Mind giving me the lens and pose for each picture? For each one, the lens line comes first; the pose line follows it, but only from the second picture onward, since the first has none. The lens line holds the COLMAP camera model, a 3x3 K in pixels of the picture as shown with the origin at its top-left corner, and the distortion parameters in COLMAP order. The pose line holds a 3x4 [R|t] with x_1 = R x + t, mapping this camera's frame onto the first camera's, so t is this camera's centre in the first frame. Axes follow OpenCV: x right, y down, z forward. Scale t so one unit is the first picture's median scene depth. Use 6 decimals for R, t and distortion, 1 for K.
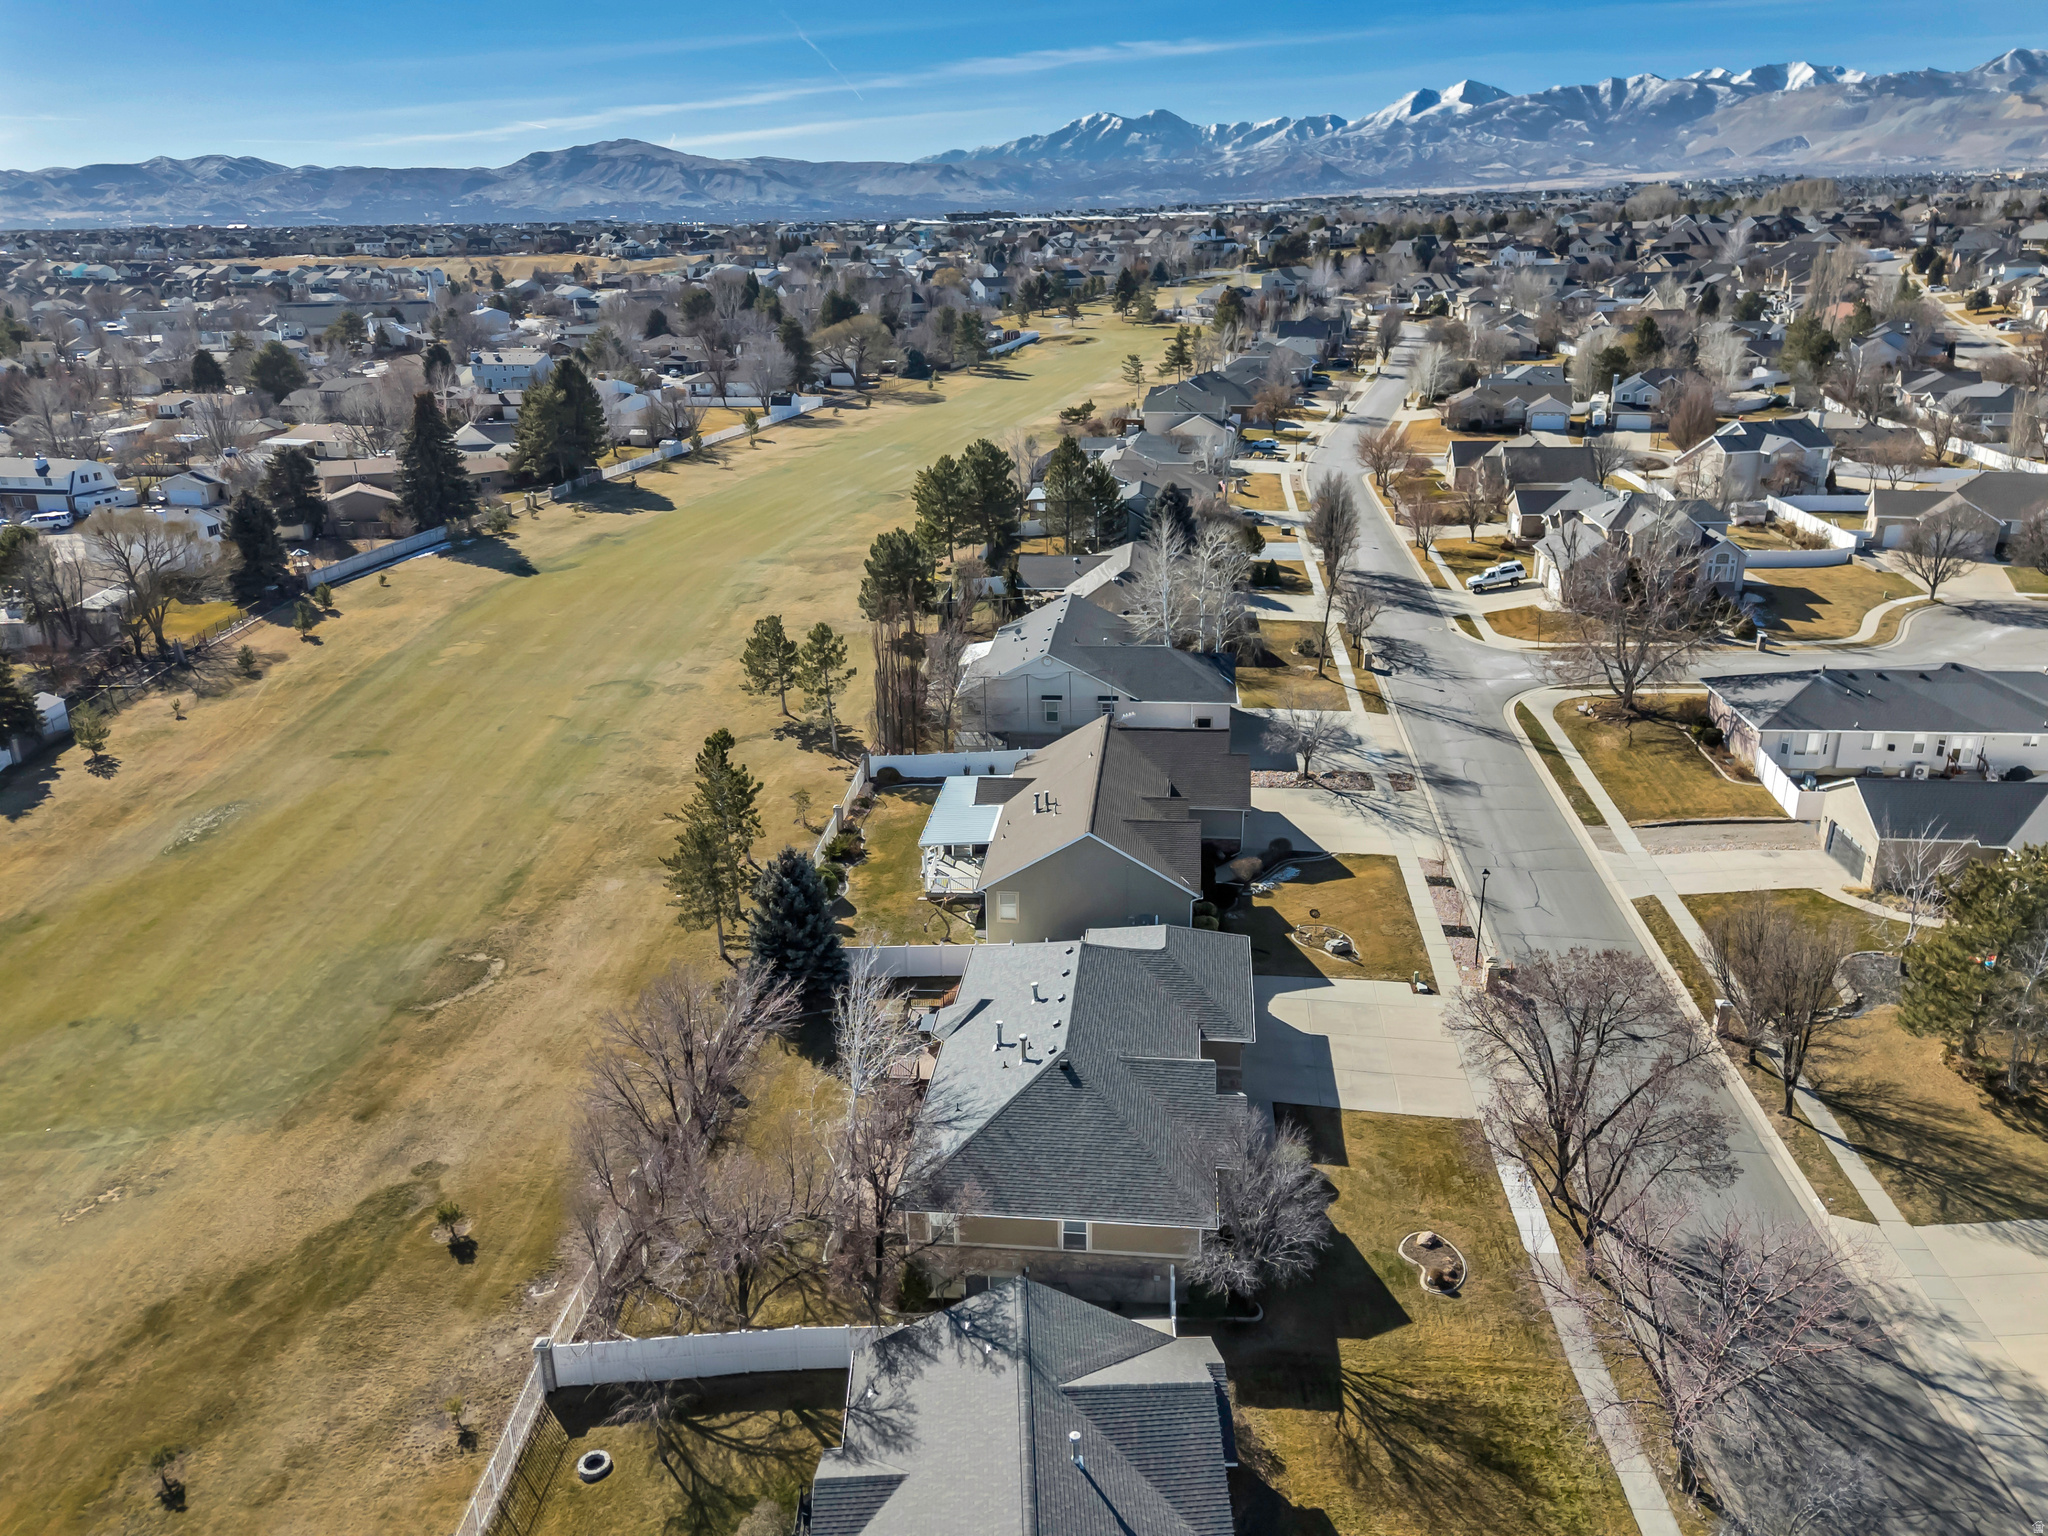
lens RADIAL K [[1498.0, 0, 1026.9], [0, 1498.0, 765.1], [0, 0, 1]] dist [0.072088, -0.055470]
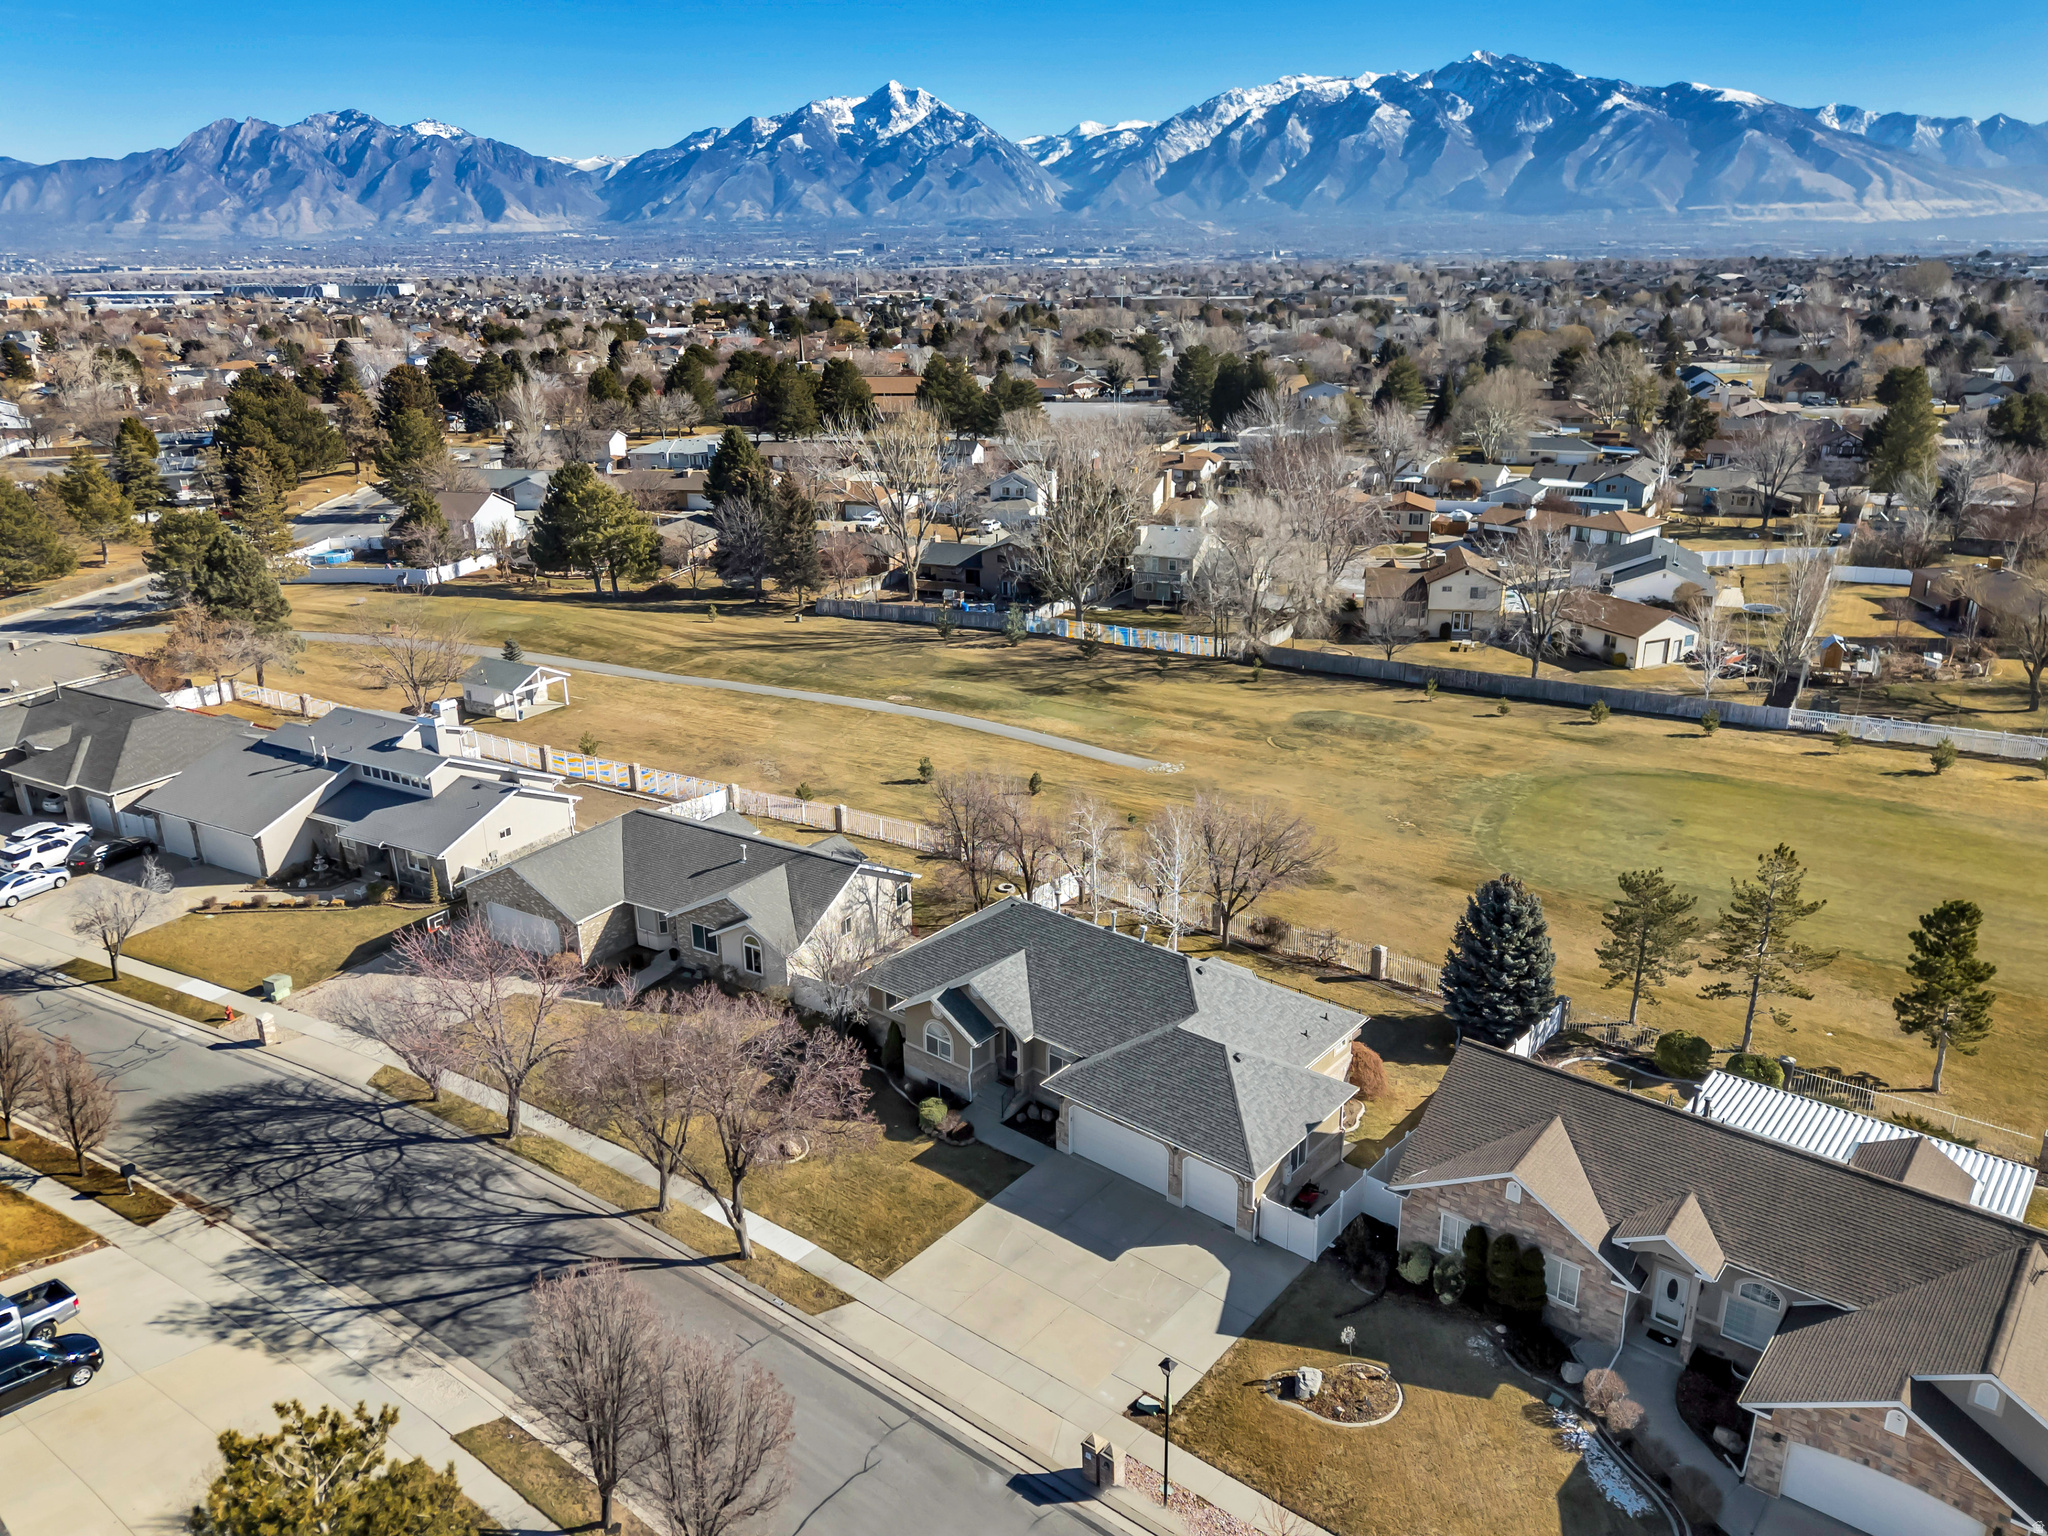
lens RADIAL K [[1491.0, 0, 1027.7], [0, 1491.0, 773.9], [0, 0, 1]] dist [0.085416, -0.079679]
pose [[-0.548155, 0.302055, -0.779929, 0.549578], [-0.266967, 0.820540, 0.505414, -0.298647], [0.792625, 0.485261, -0.369144, 0.822562]]
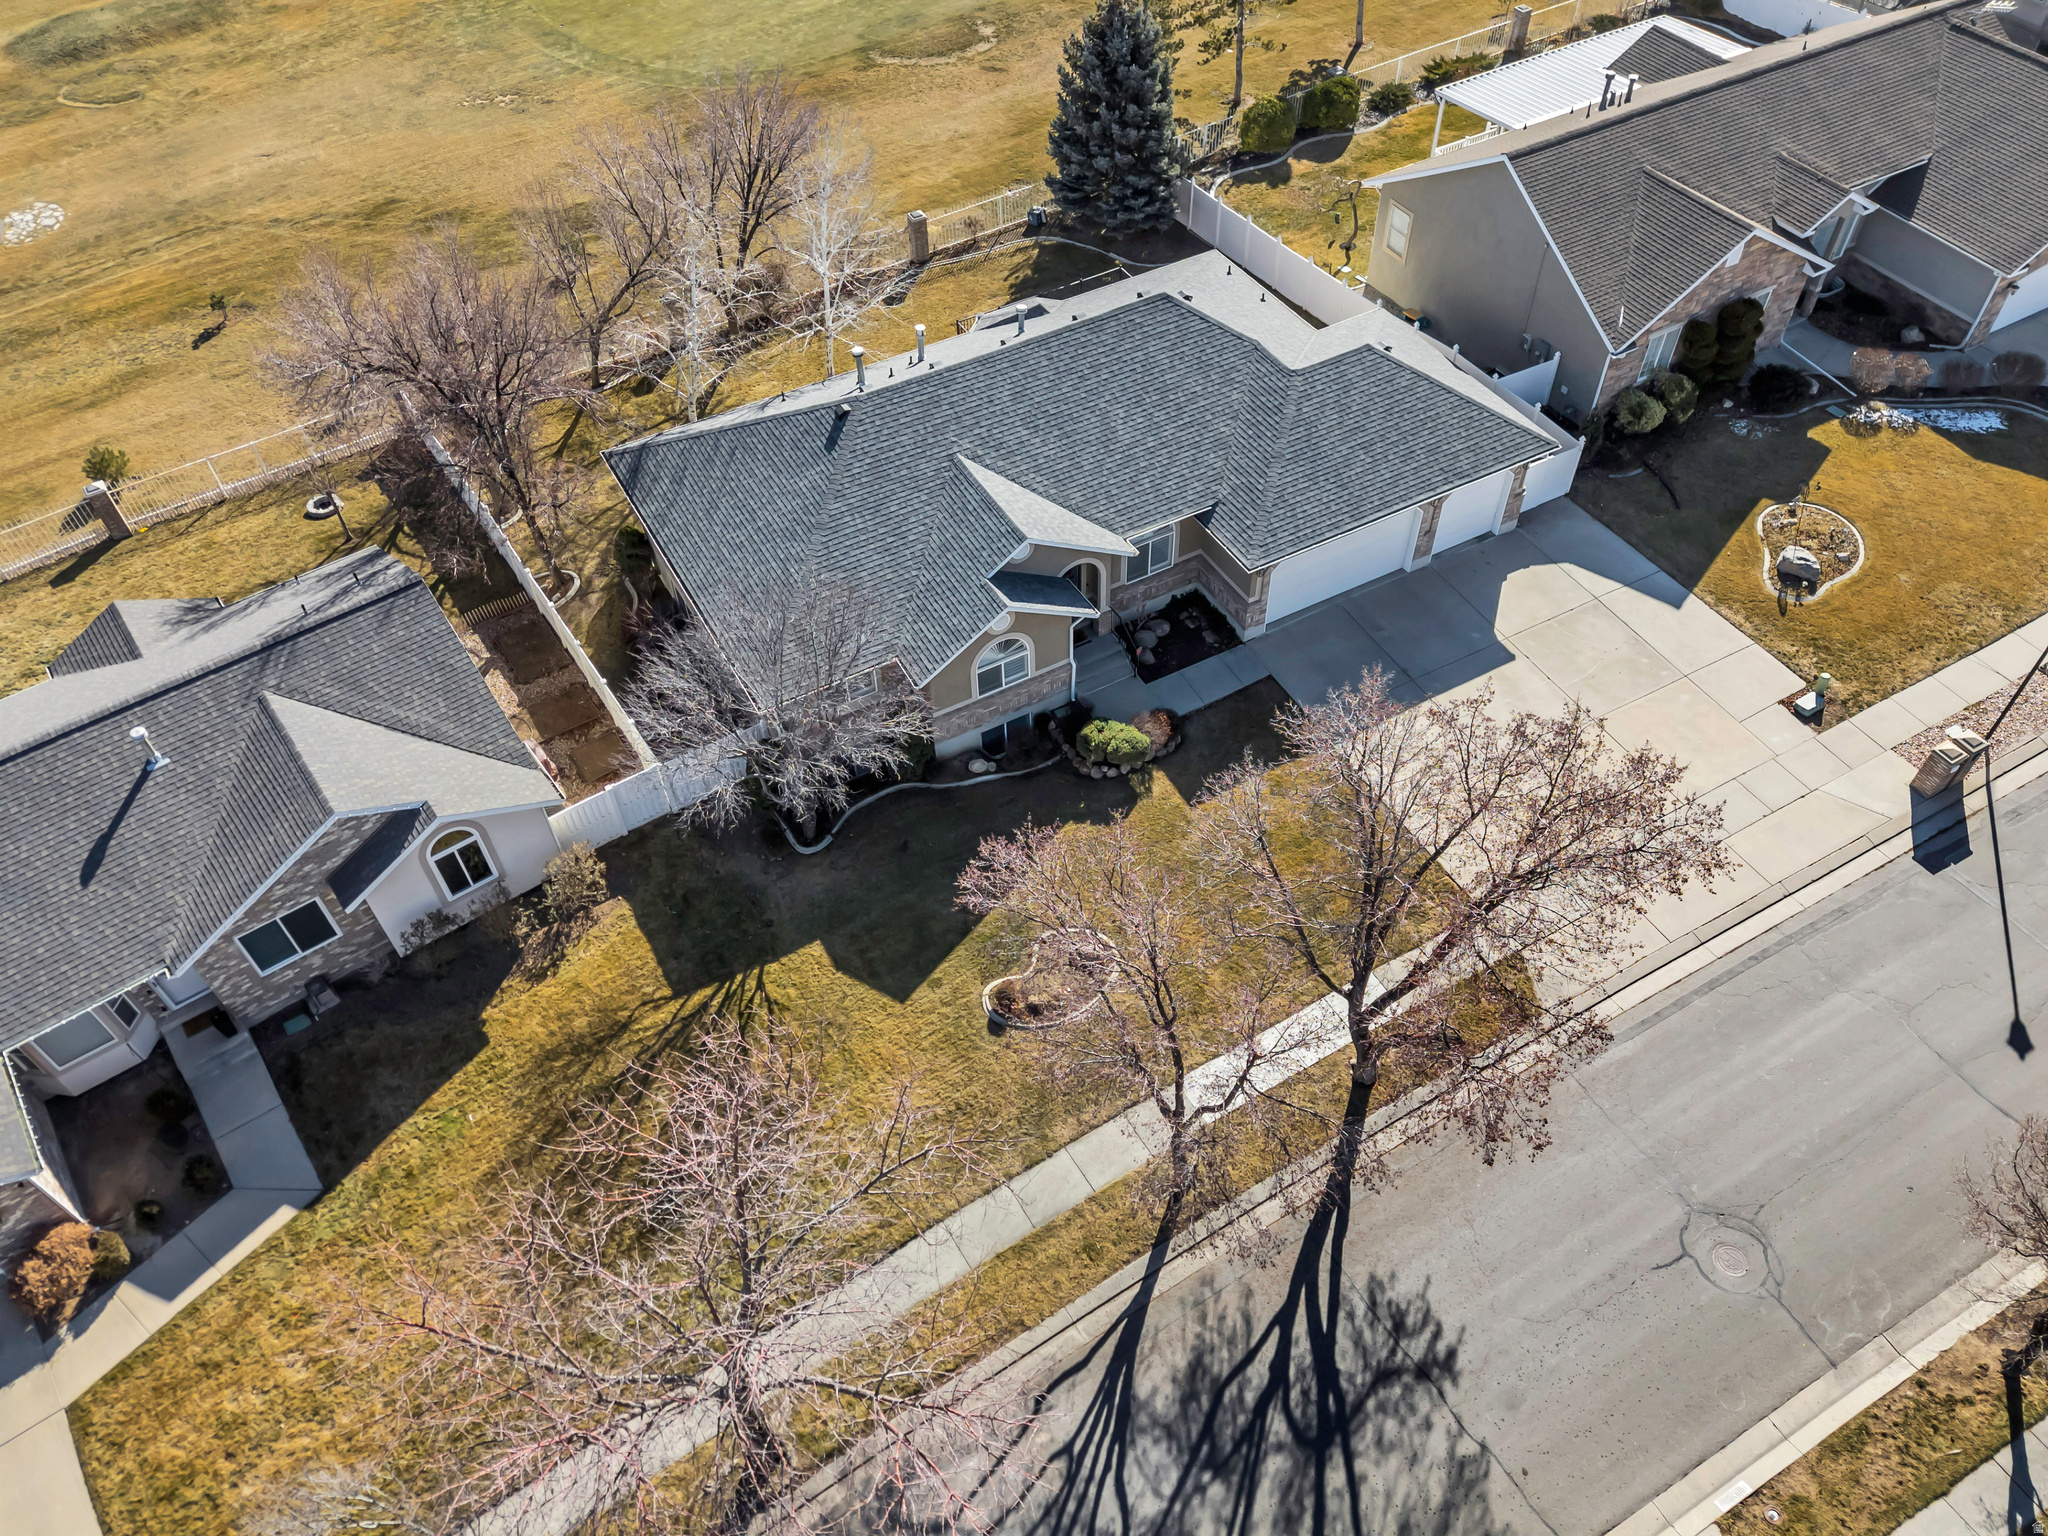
lens RADIAL K [[1491.0, 0, 1027.7], [0, 1491.0, 773.9], [0, 0, 1]] dist [0.085416, -0.079679]
pose [[0.574490, 0.617031, -0.537805, 0.309714], [-0.260391, 0.760691, 0.594597, -0.056181], [0.775988, -0.201550, 0.597679, 0.369167]]
